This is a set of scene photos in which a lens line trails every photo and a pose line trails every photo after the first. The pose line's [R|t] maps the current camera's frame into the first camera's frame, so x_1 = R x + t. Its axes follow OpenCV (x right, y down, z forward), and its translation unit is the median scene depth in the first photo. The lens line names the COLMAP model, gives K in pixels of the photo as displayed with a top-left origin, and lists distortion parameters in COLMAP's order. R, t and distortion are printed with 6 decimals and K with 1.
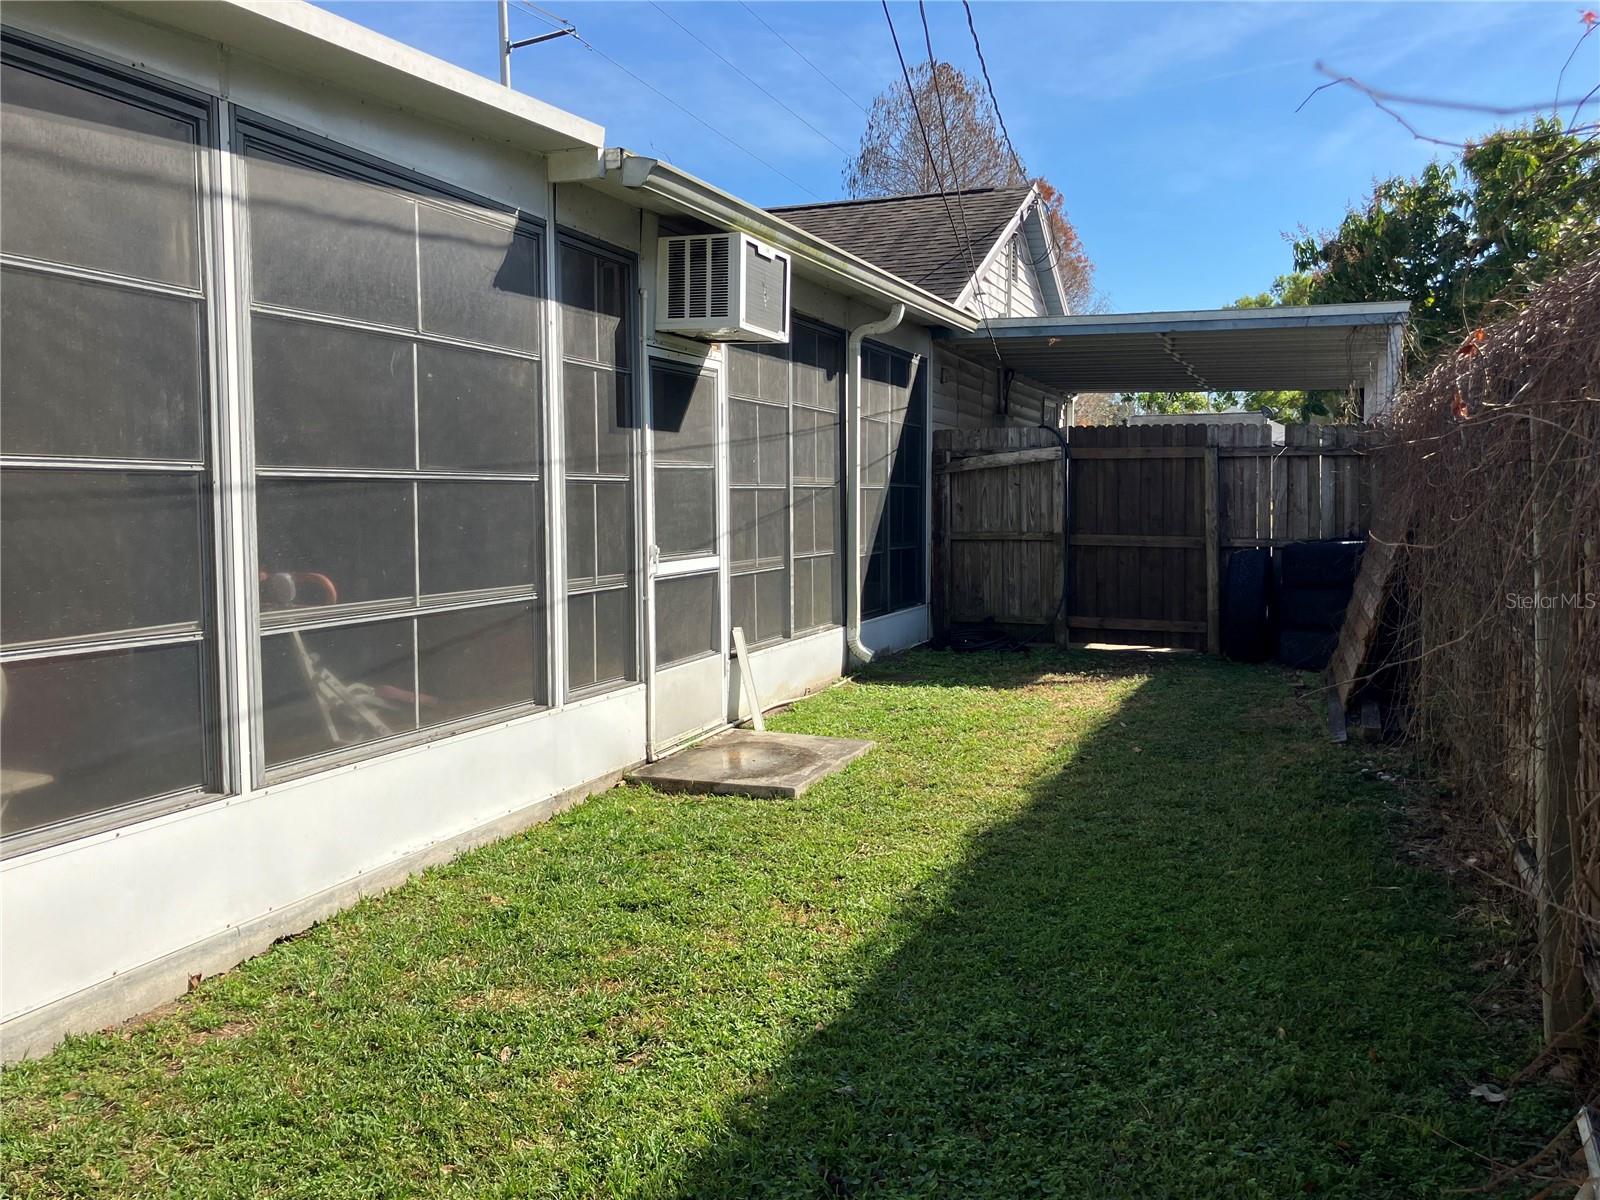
lens RADIAL K [[1312.5, 0, 799.8], [0, 1312.5, 644.5], [0, 0, 1]] dist [0.080119, -0.168638]
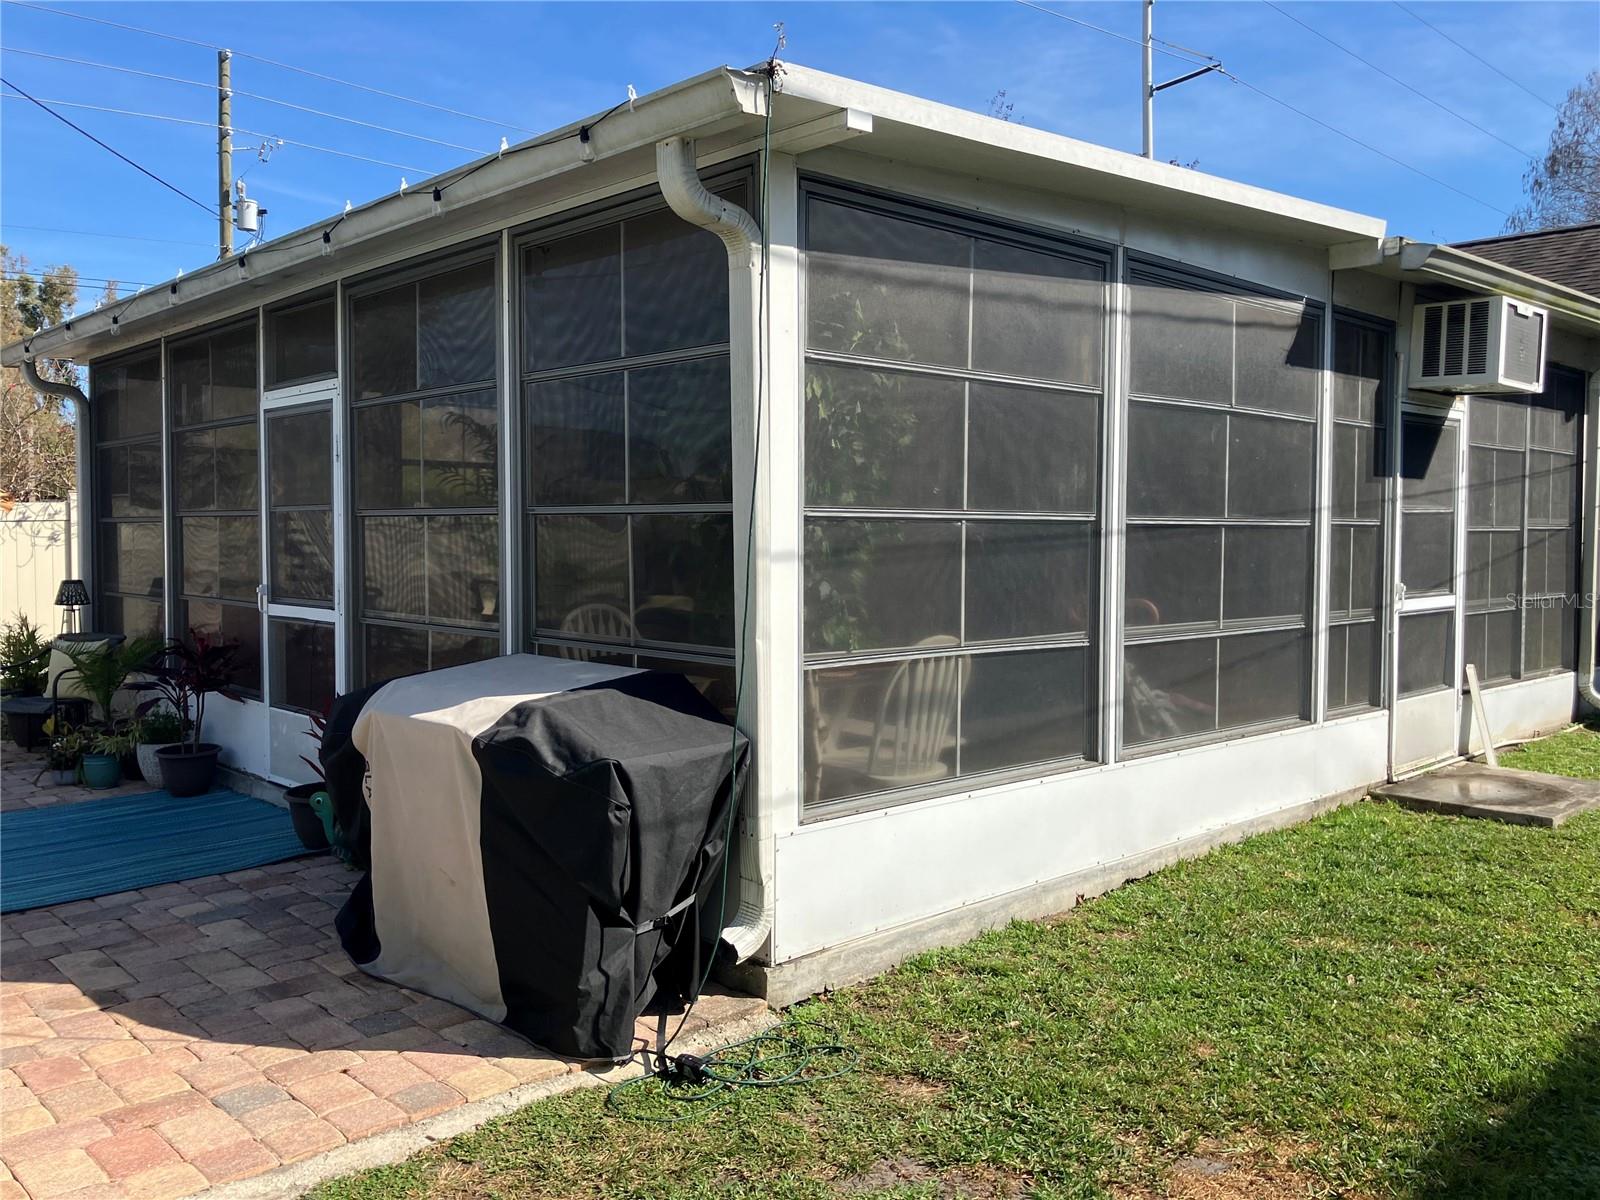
lens RADIAL K [[1343.4, 0, 800.0], [0, 1343.4, 600.0], [0, 0, 1]] dist [0.007188, 0.017401]
pose [[0.902168, 0.031744, -0.430215, -0.088060], [-0.057371, 0.997259, -0.046726, 0.020723], [0.427552, 0.066836, 0.901516, -0.238332]]
